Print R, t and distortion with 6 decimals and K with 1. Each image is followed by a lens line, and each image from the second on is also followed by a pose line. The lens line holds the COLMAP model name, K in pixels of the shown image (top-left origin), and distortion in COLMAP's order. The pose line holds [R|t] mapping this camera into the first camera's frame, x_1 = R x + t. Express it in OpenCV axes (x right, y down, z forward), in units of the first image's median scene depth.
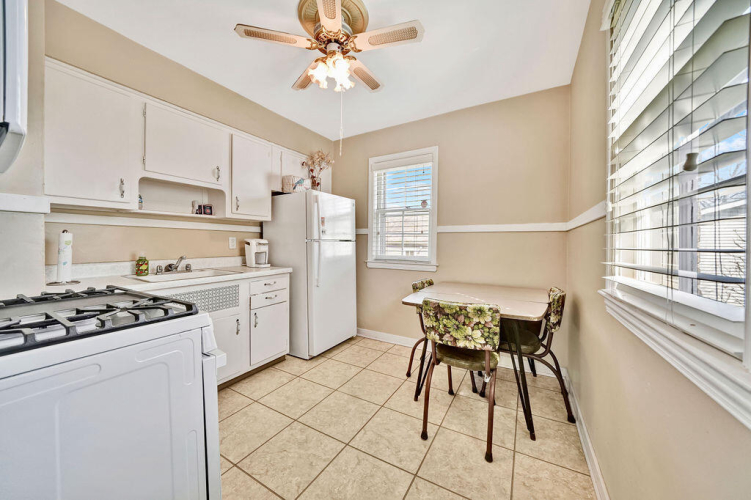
lens RADIAL K [[267.9, 0, 373.8], [0, 267.9, 250.4], [0, 0, 1]] dist [-0.017299, 0.000444]
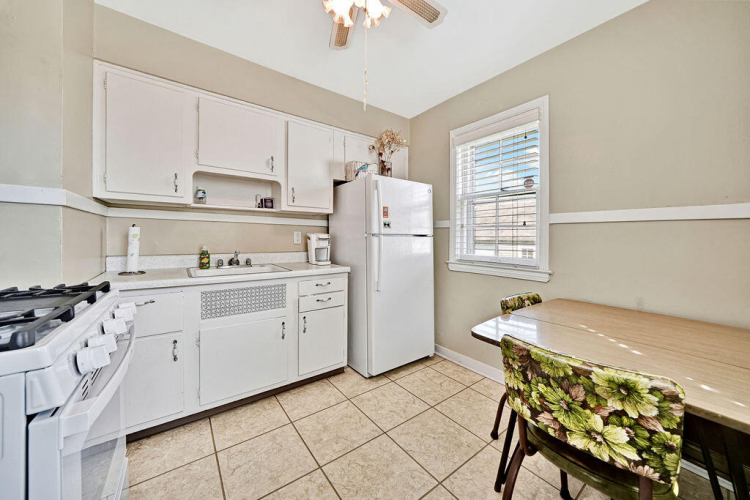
lens RADIAL K [[267.5, 0, 374.3], [0, 267.5, 238.3], [0, 0, 1]] dist [-0.017299, 0.000444]
pose [[0.919191, 0.006328, -0.393760, 0.114850], [-0.018261, 0.999480, -0.026566, -0.005600], [0.393387, 0.031610, 0.918829, 0.265419]]
